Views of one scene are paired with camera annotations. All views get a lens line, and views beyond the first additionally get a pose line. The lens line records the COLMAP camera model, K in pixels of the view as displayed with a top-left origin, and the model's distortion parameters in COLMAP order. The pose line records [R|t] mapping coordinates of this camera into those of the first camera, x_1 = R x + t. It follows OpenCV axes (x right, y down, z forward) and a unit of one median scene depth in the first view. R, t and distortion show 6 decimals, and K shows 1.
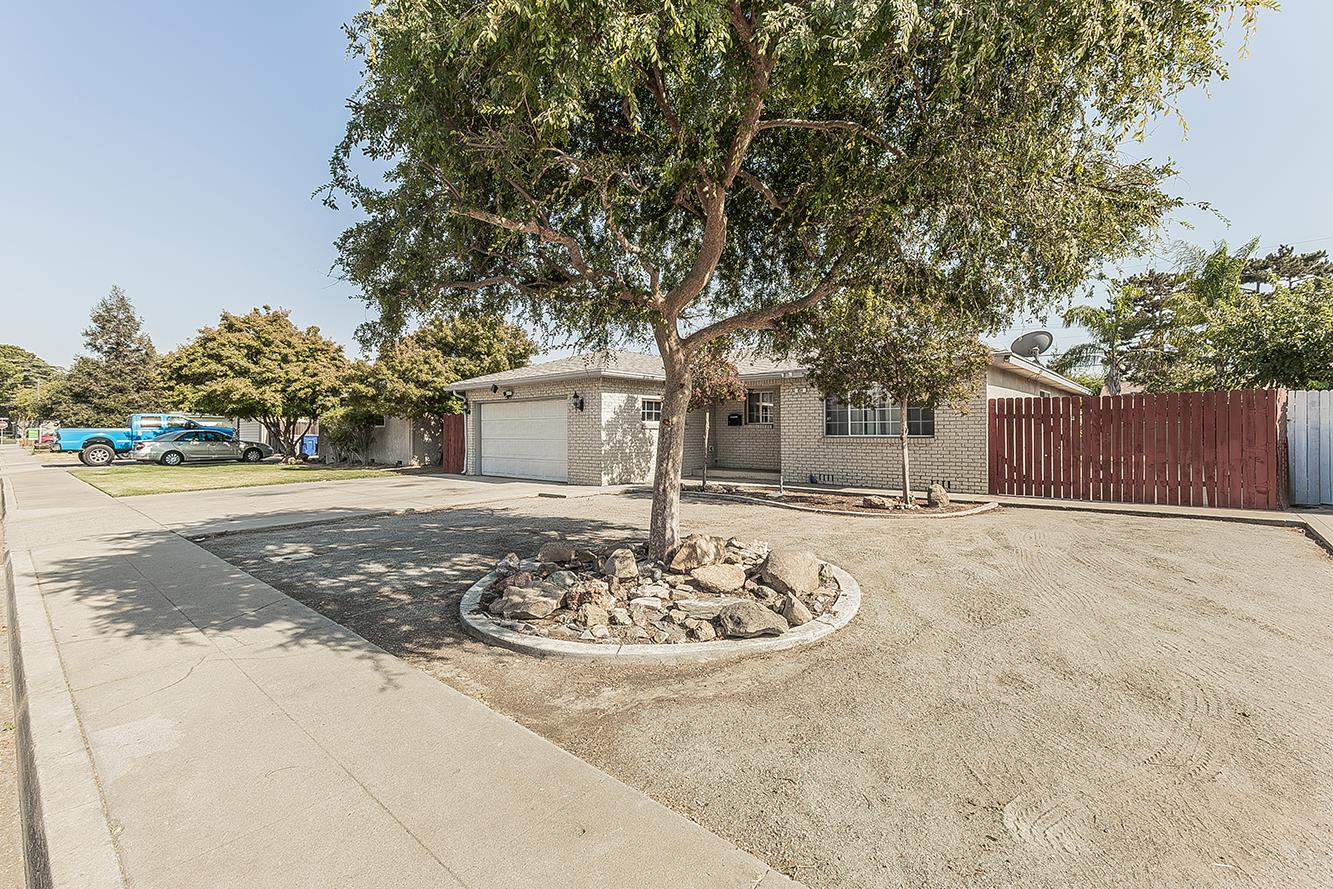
lens RADIAL K [[589.2, 0, 671.0], [0, 589.2, 421.0], [0, 0, 1]] dist [-0.007556, 0.001042]
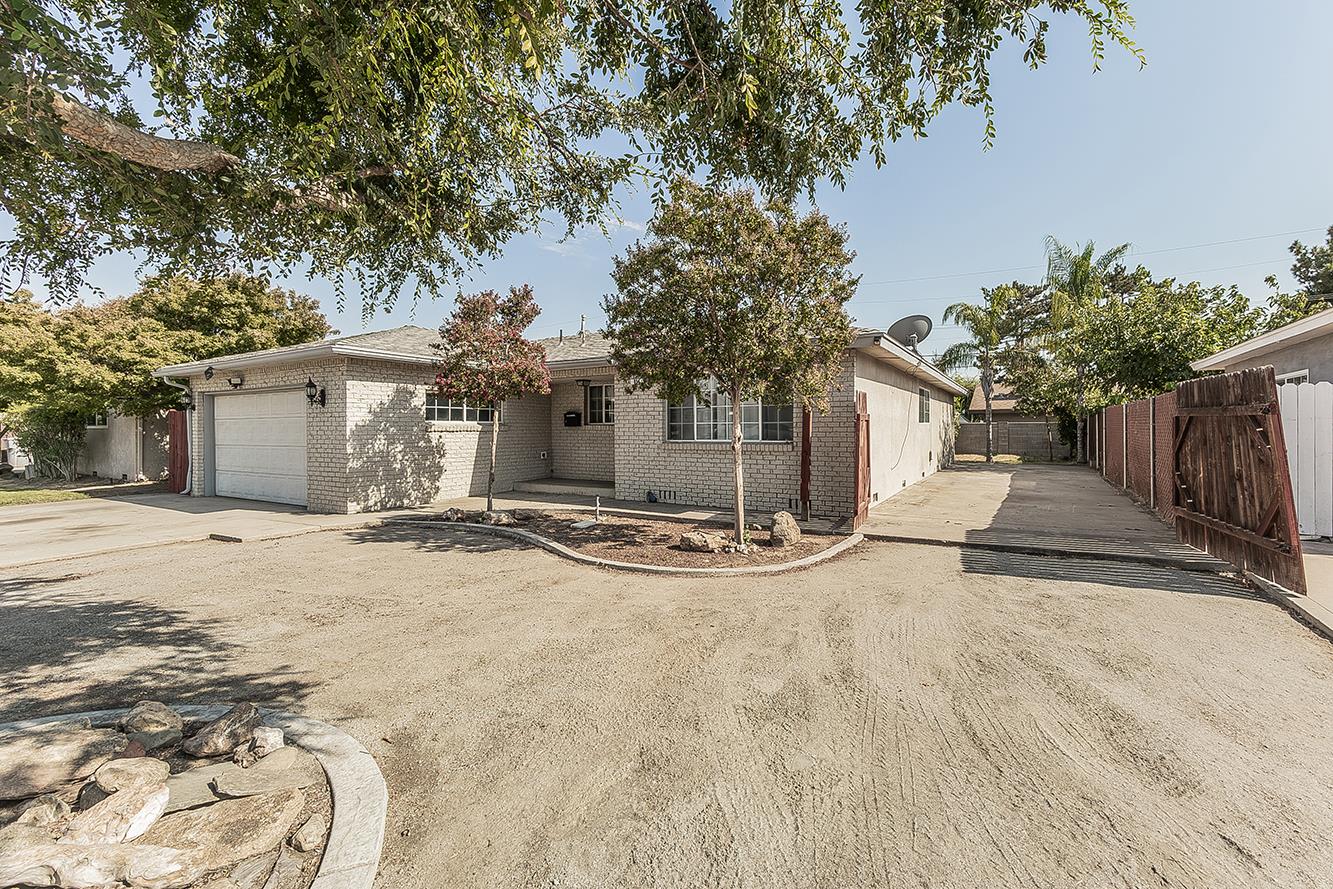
lens RADIAL K [[560.9, 0, 718.4], [0, 560.9, 427.2], [0, 0, 1]] dist [-0.000420, 0.000743]
pose [[0.977676, -0.000538, 0.210119, 0.141807], [-0.002785, 0.999876, 0.015520, -0.003506], [-0.210101, -0.015759, 0.977553, 0.216766]]
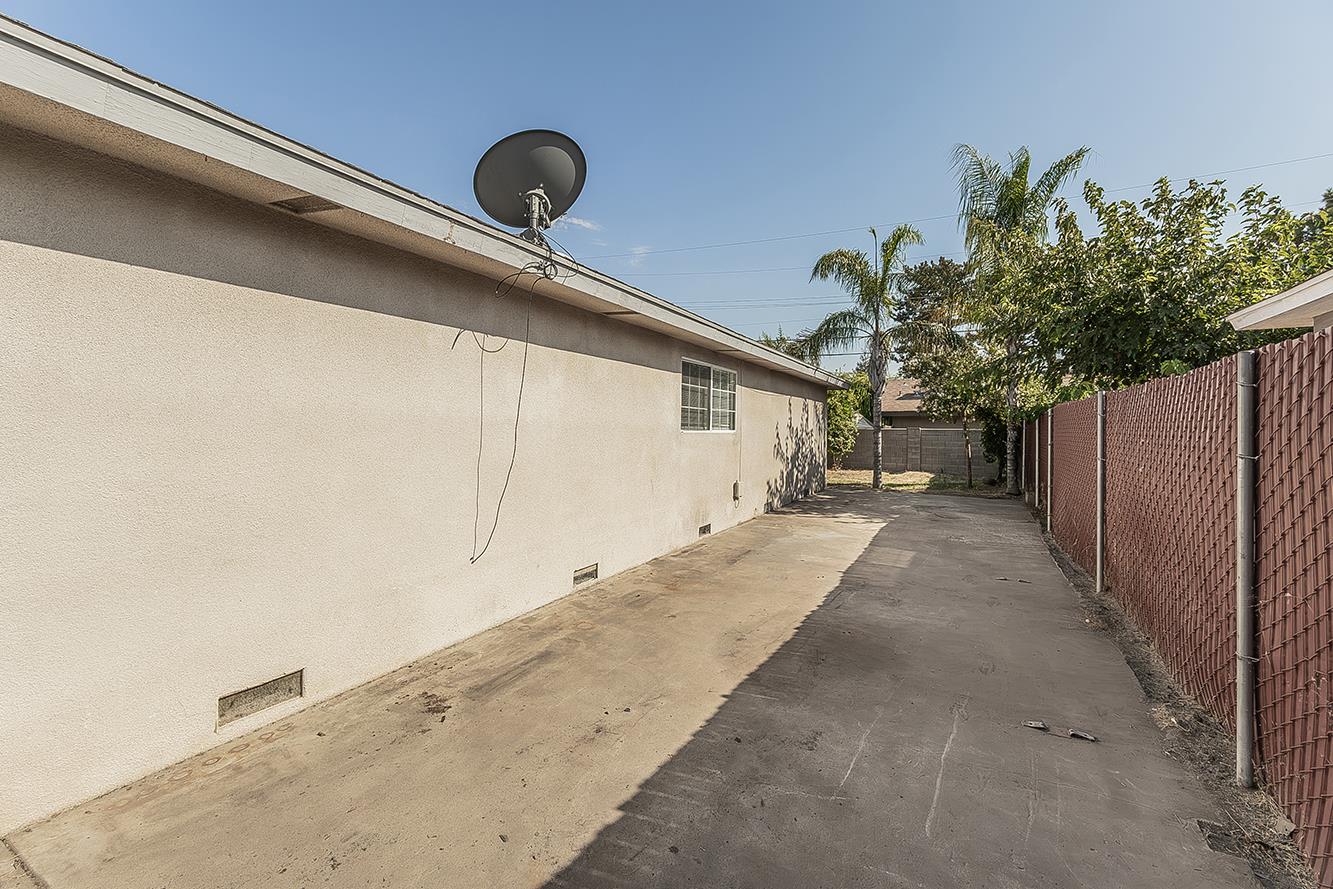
lens RADIAL K [[560.9, 0, 675.9], [0, 560.9, 424.2], [0, 0, 1]] dist [-0.000420, 0.000743]
pose [[0.972762, 0.014744, 0.231336, 0.515403], [-0.017644, 0.999789, 0.010473, -0.007237], [-0.231133, -0.014269, 0.972818, 0.575981]]
